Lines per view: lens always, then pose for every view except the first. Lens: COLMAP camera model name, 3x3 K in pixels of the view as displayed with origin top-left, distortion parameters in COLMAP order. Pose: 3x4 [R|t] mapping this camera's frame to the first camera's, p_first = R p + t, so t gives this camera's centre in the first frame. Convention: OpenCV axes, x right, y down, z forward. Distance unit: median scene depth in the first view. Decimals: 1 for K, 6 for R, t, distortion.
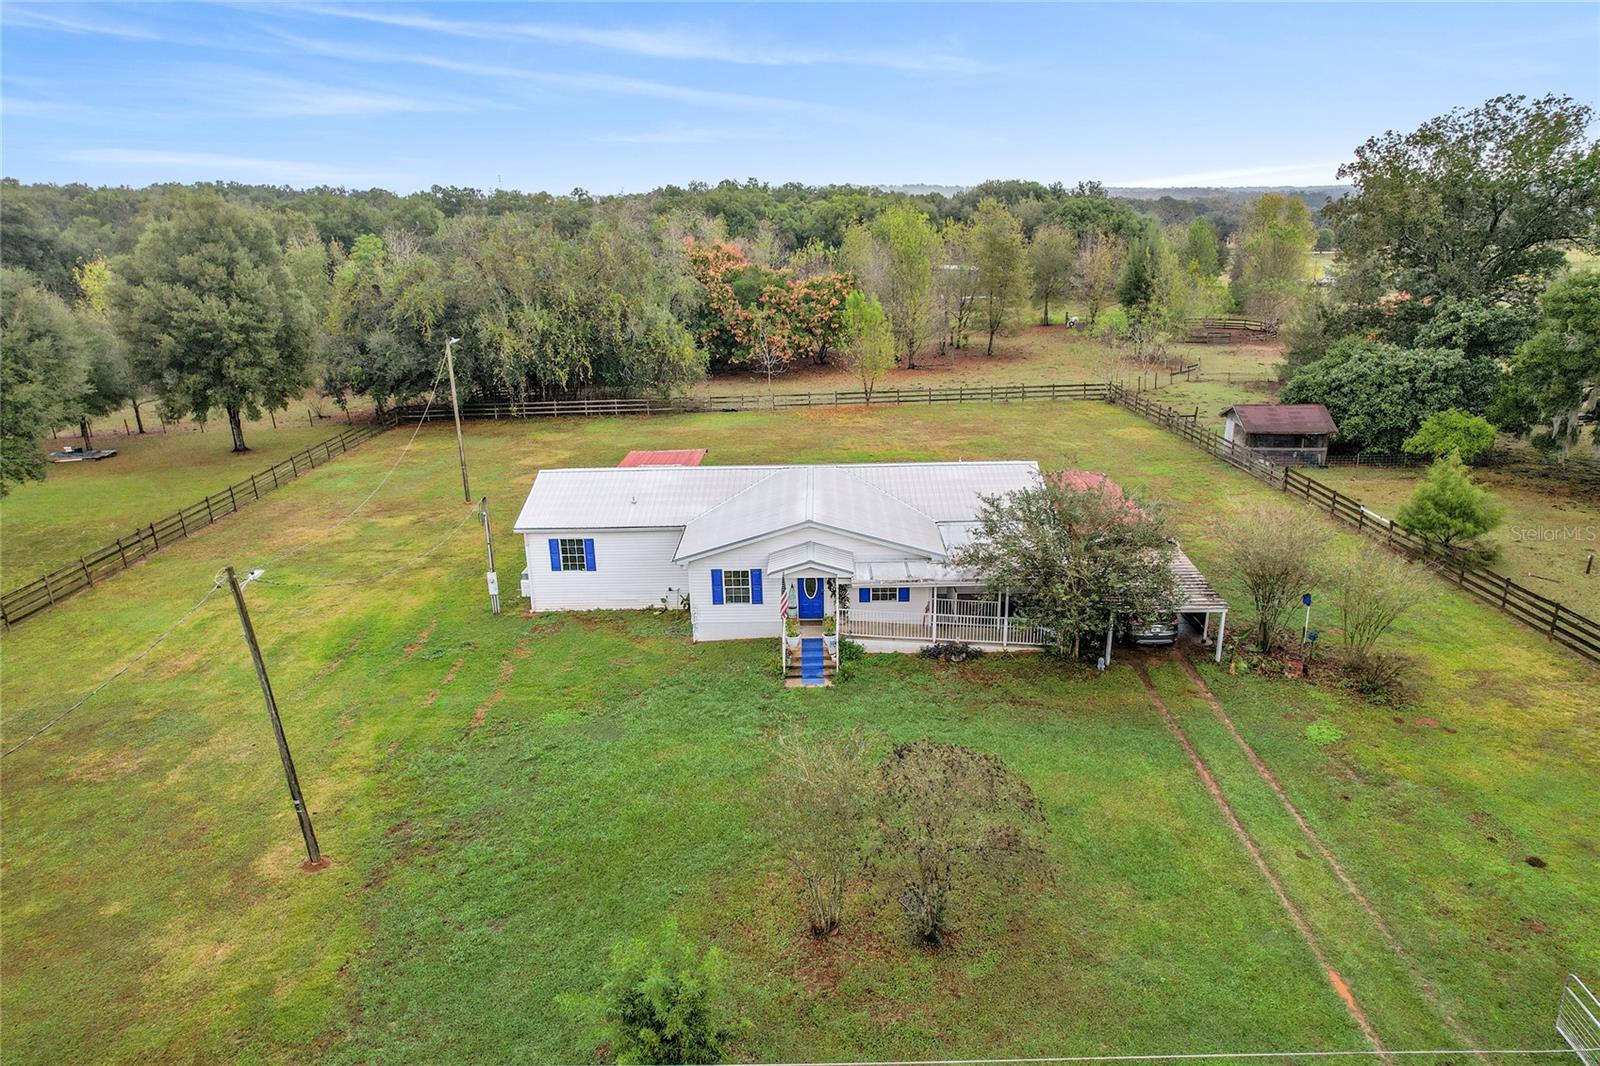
lens RADIAL K [[1021.9, 0, 803.1], [0, 1021.9, 549.6], [0, 0, 1]] dist [-0.077584, 0.064295]
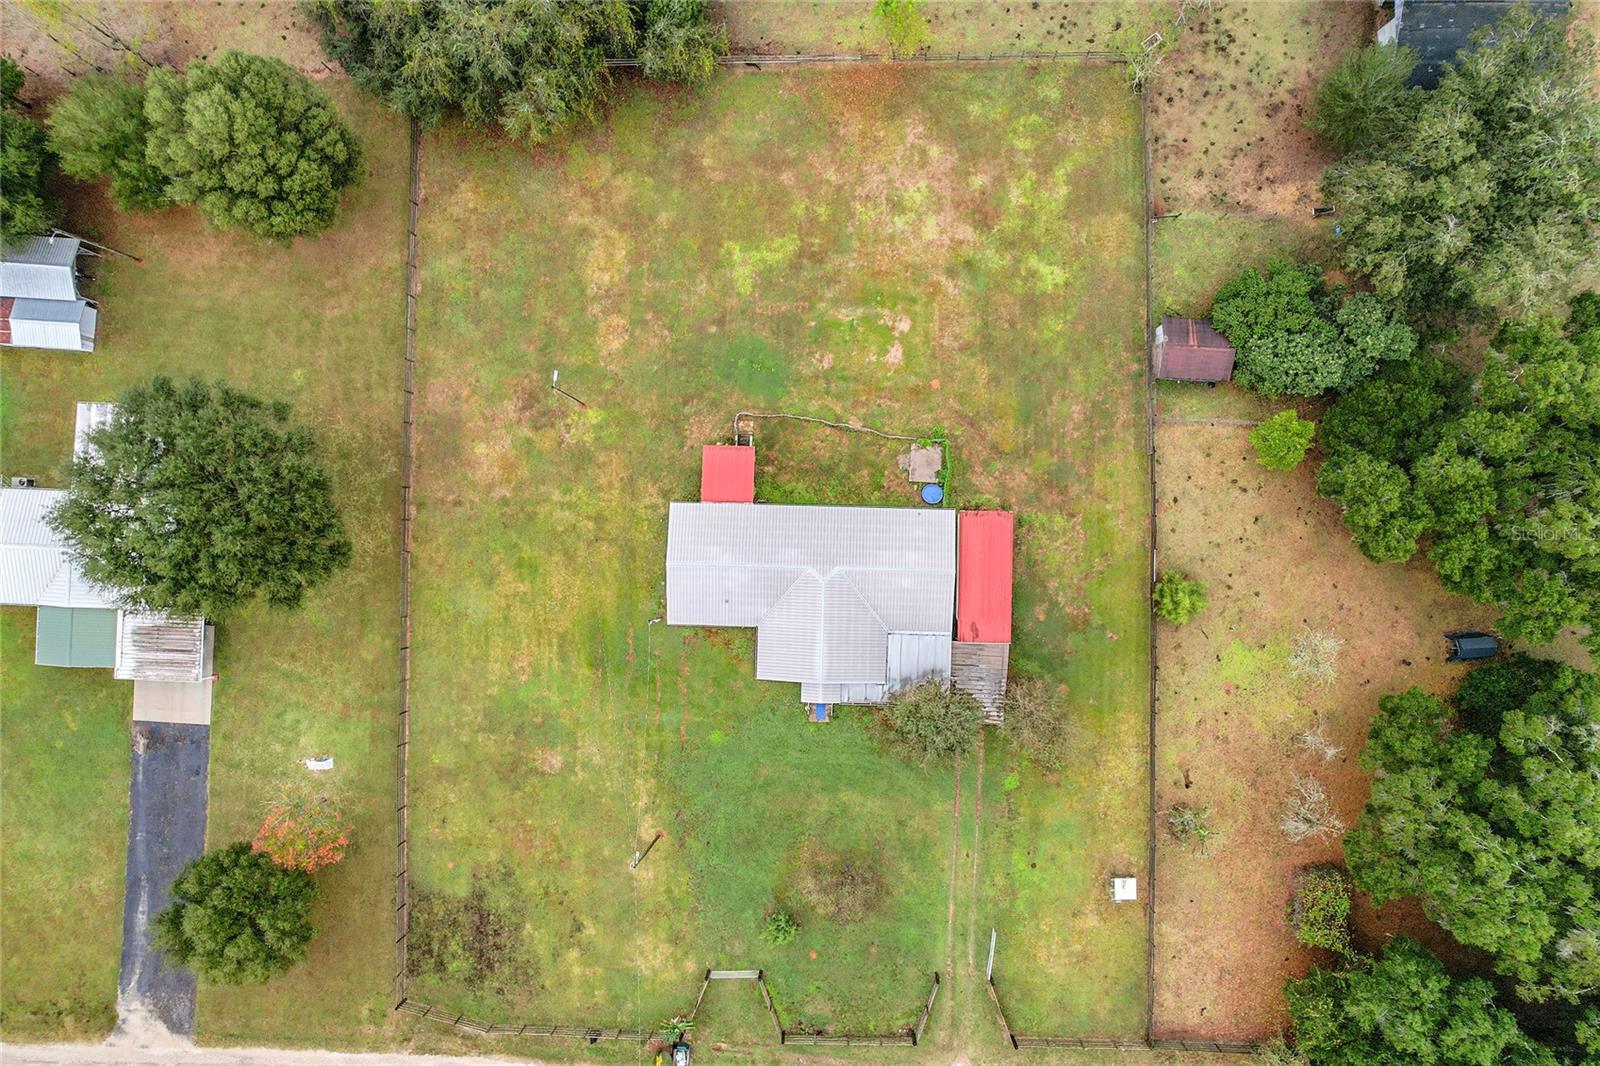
lens RADIAL K [[1021.9, 0, 803.1], [0, 1021.9, 549.6], [0, 0, 1]] dist [-0.077584, 0.064295]
pose [[0.999857, 0.016322, -0.004523, -0.022378], [-0.001246, 0.337229, 0.941422, -1.837779], [0.016891, -0.941281, 0.337201, 0.477814]]
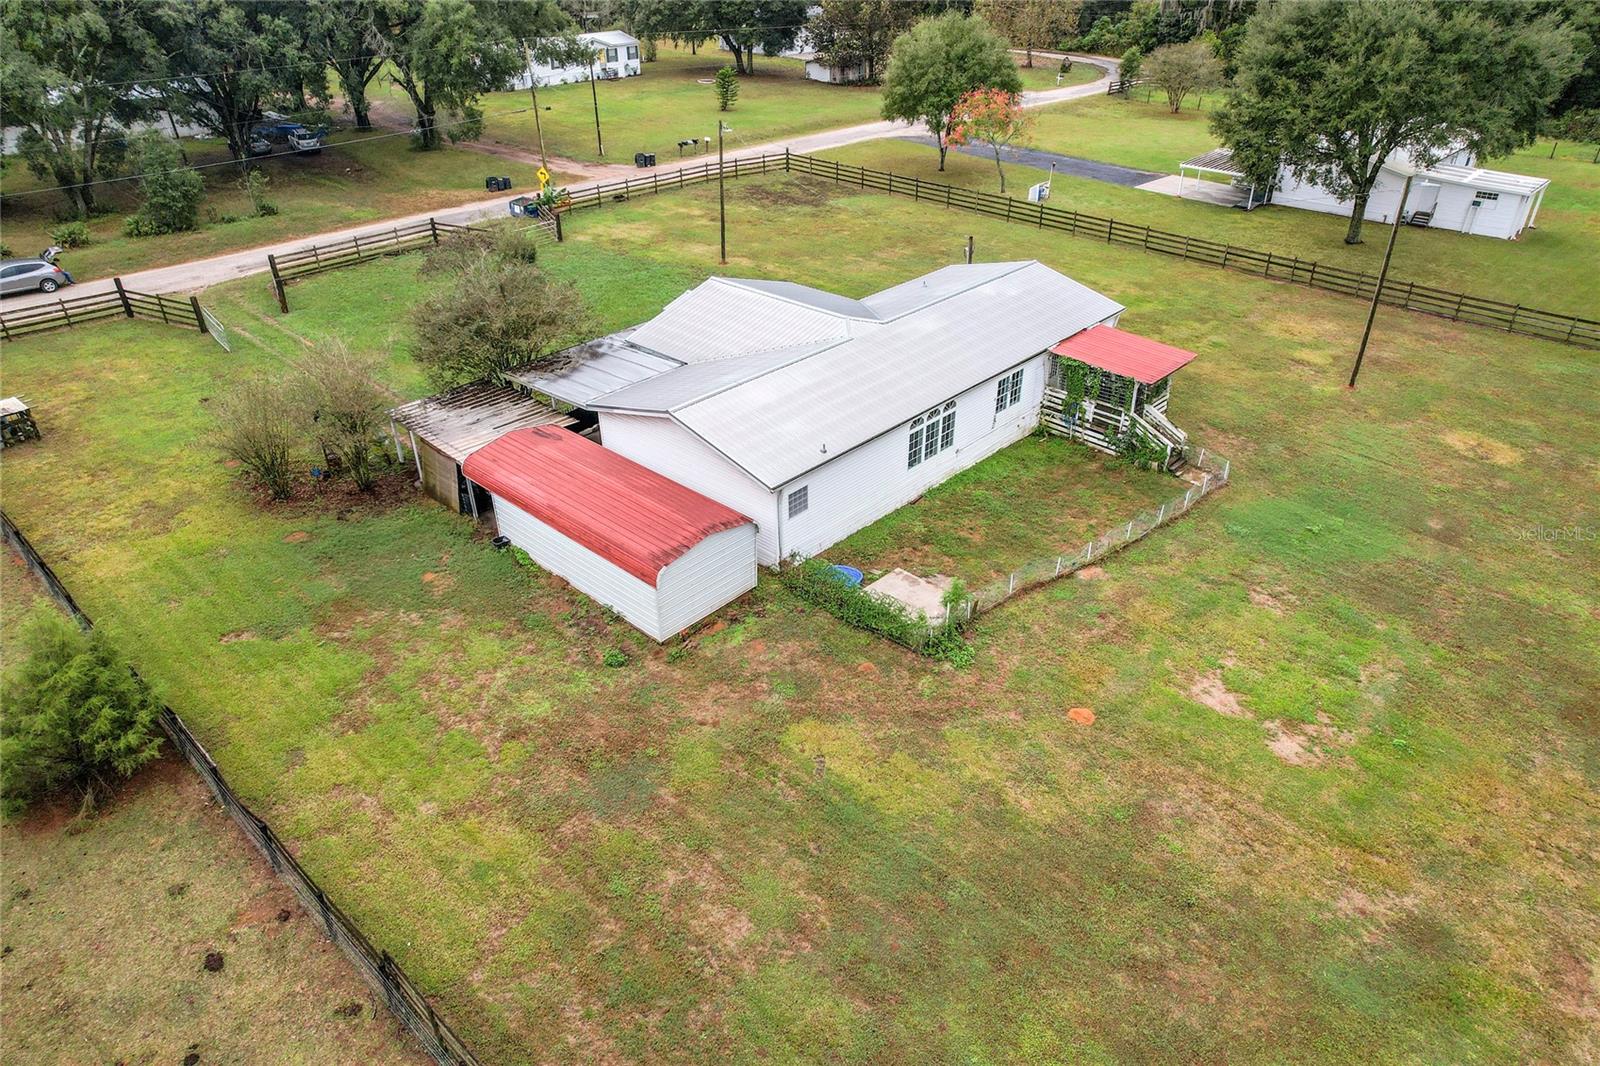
lens RADIAL K [[1021.9, 0, 803.1], [0, 1021.9, 549.6], [0, 0, 1]] dist [-0.077584, 0.064295]
pose [[-0.676561, 0.419210, -0.605416, 0.695428], [-0.217289, 0.671888, 0.708062, -0.599087], [0.703598, 0.610597, -0.363483, 1.490620]]
